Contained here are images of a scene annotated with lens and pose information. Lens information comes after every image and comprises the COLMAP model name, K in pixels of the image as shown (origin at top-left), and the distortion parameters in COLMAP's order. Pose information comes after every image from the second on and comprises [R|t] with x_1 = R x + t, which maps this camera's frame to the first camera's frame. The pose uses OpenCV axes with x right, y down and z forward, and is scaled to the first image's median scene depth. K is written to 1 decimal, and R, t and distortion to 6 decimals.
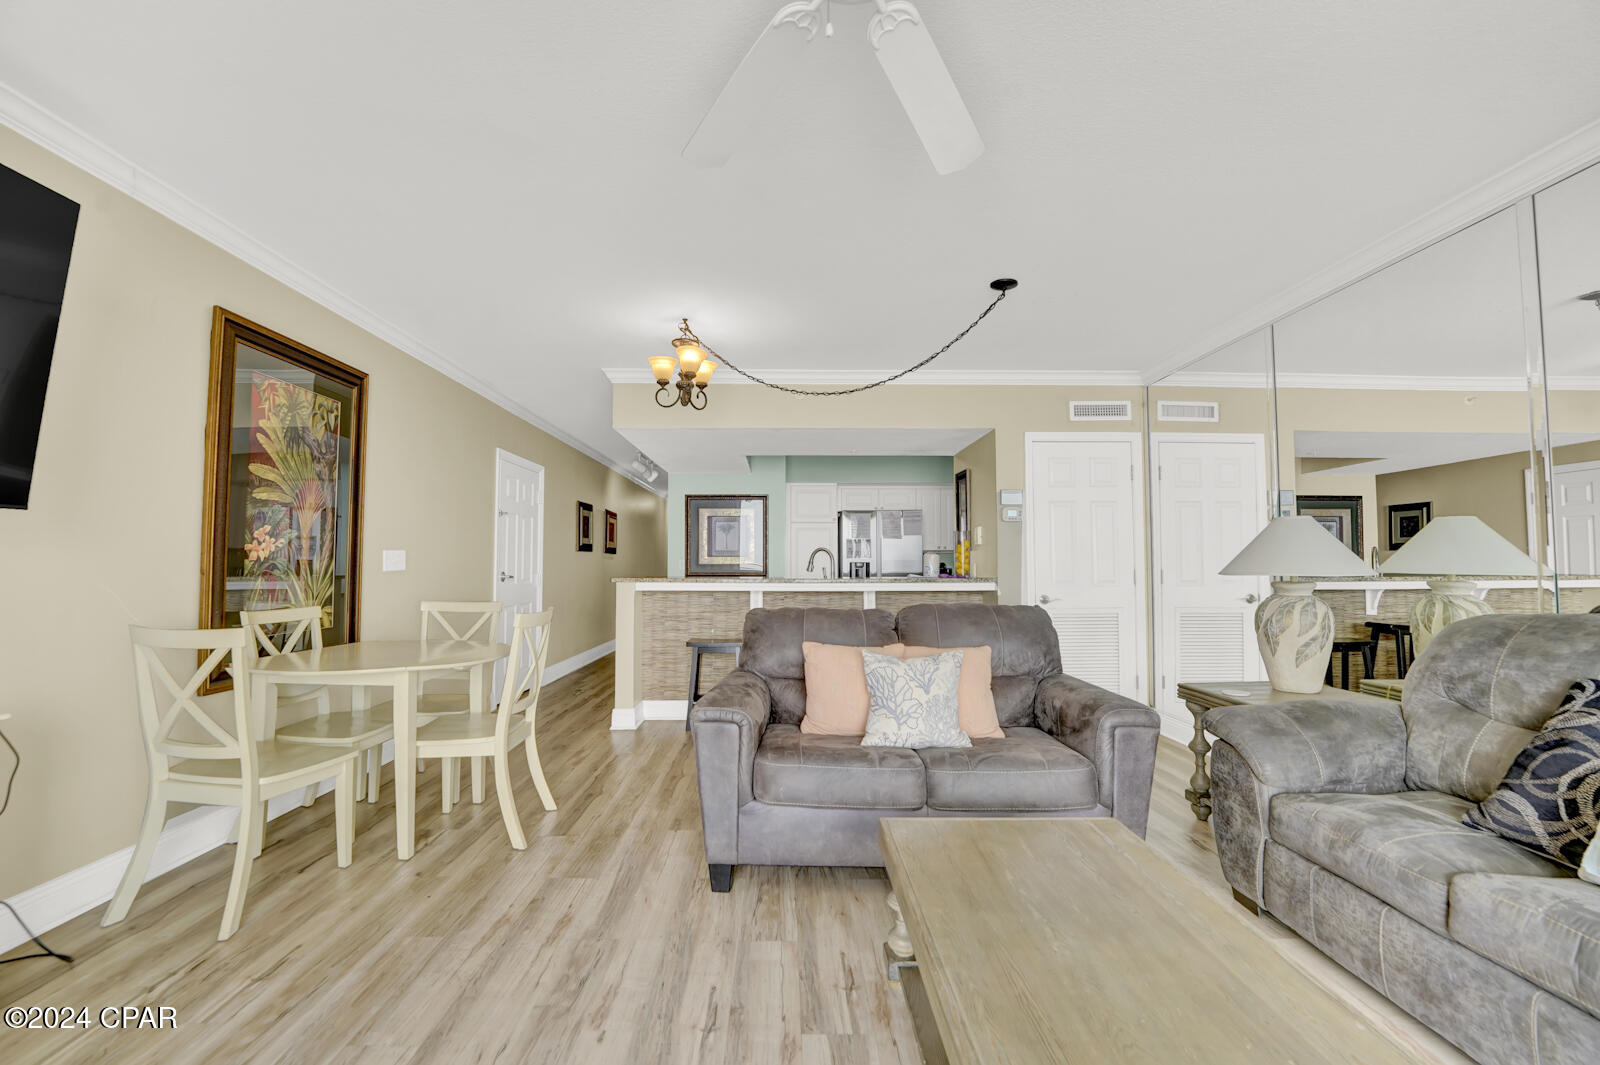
lens RADIAL K [[651.6, 0, 788.4], [0, 651.6, 535.4], [0, 0, 1]] dist [-0.027590, 0.002217]
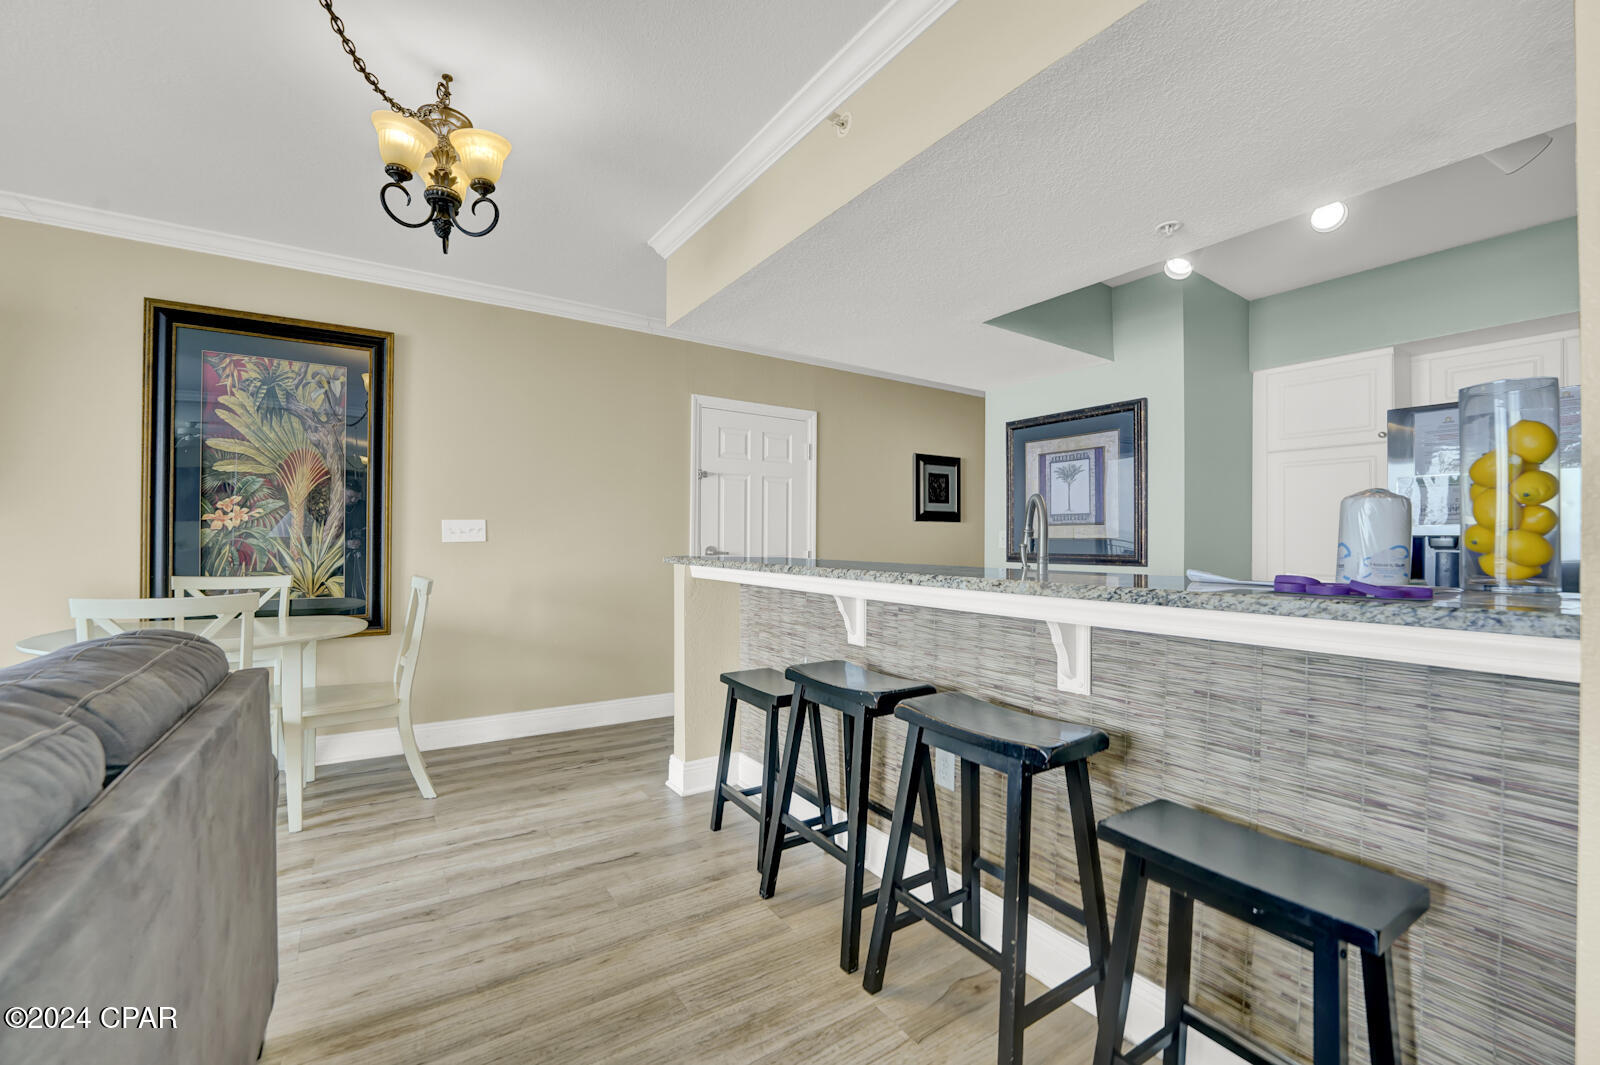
lens RADIAL K [[651.6, 0, 784.2], [0, 651.6, 537.7], [0, 0, 1]] dist [-0.027590, 0.002217]
pose [[0.538452, 0.000298, -0.842656, 0.526074], [0.030461, 0.999339, 0.019818, 0.055933], [0.842106, -0.036339, 0.538087, 1.131444]]
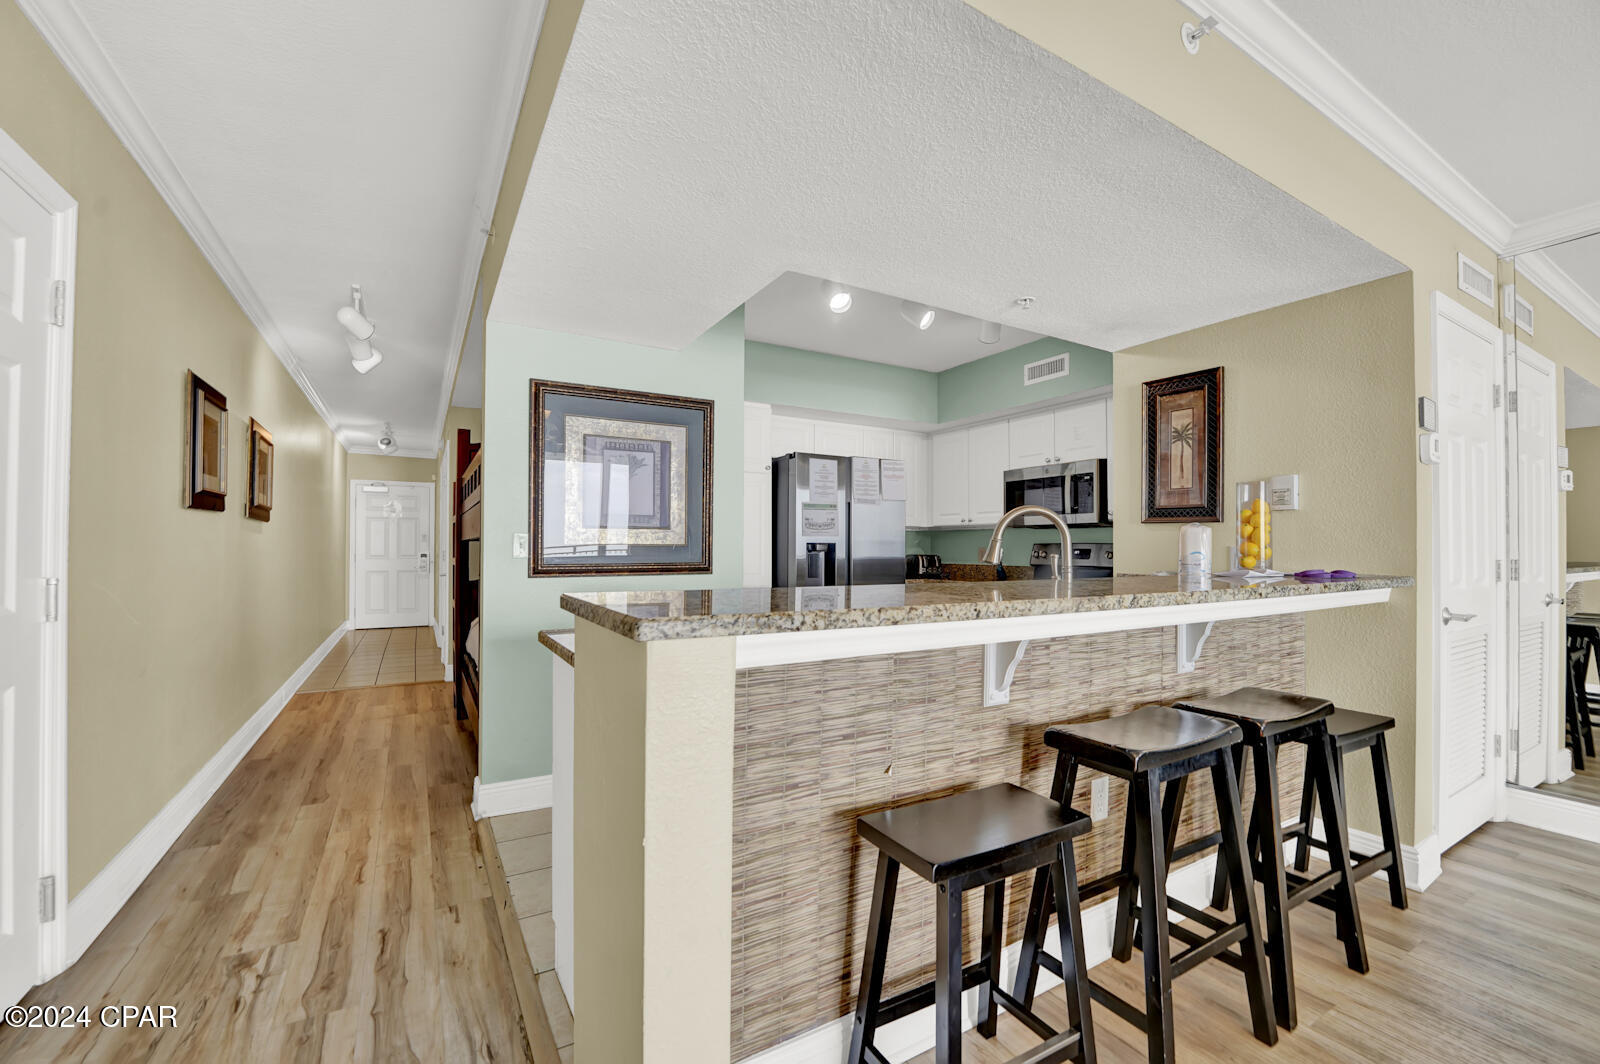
lens RADIAL K [[651.6, 0, 787.2], [0, 651.6, 536.4], [0, 0, 1]] dist [-0.027590, 0.002217]
pose [[0.870211, 0.012828, 0.492513, -0.493571], [-0.027444, 0.999371, 0.022462, 0.055573], [-0.491915, -0.033063, 0.870015, 1.240285]]
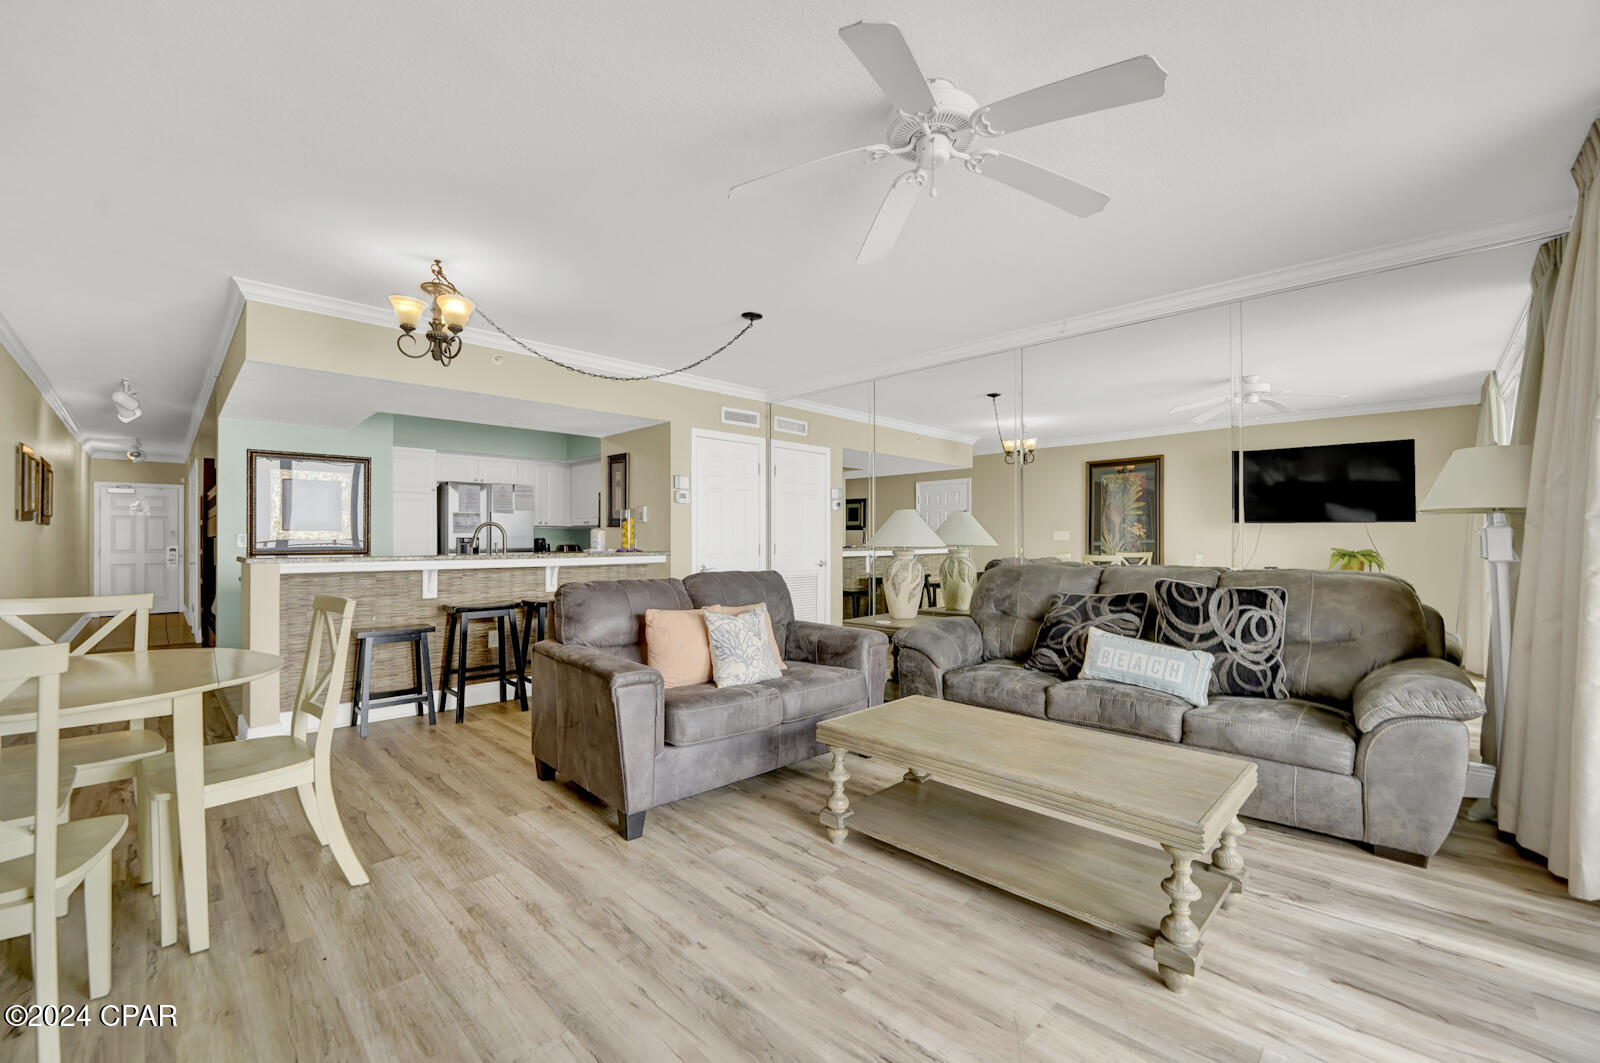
lens RADIAL K [[651.6, 0, 786.8], [0, 651.6, 532.9], [0, 0, 1]] dist [-0.027590, 0.002217]
pose [[0.714281, 0.005695, 0.699836, -0.518816], [-0.029297, 0.999334, 0.021769, 0.001811], [-0.699245, -0.036052, 0.713972, 0.042275]]
